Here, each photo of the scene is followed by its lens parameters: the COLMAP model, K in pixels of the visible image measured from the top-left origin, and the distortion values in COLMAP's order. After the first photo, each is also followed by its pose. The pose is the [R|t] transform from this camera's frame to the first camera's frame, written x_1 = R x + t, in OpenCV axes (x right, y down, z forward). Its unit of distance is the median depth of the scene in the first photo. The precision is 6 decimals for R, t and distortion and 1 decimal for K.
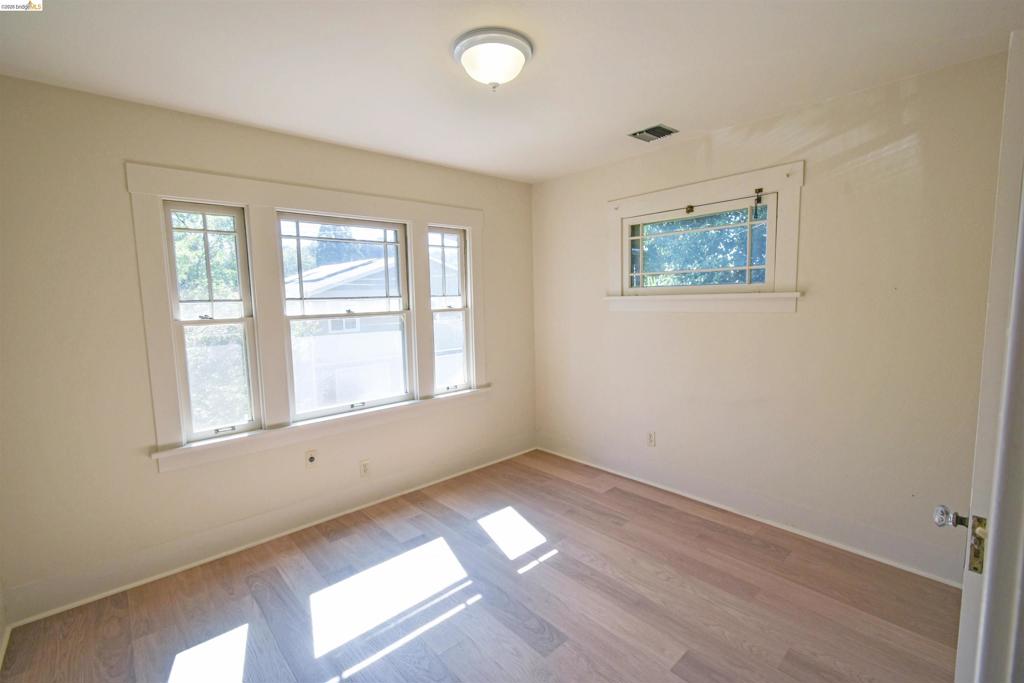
lens RADIAL K [[447.9, 0, 513.5], [0, 447.9, 339.2], [0, 0, 1]] dist [-0.000903, -0.000569]
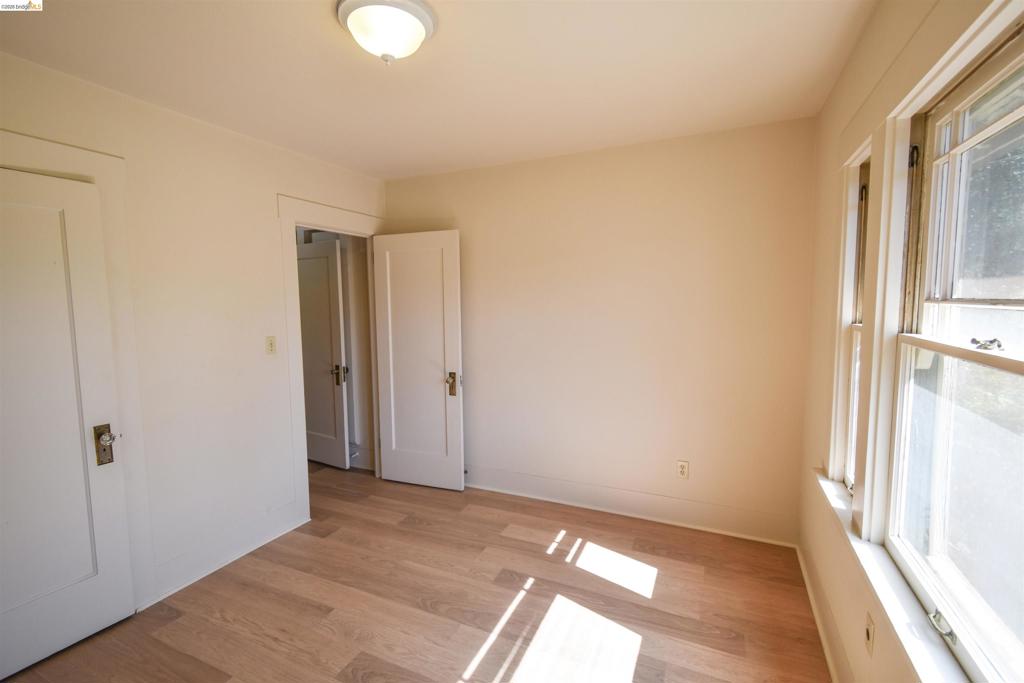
lens RADIAL K [[447.9, 0, 513.5], [0, 447.9, 339.2], [0, 0, 1]] dist [-0.000903, -0.000569]
pose [[-0.920536, 0.060180, -0.385995, 0.095133], [-0.015100, 0.981844, 0.189089, -0.185937], [0.390366, 0.179891, -0.902914, 1.795934]]
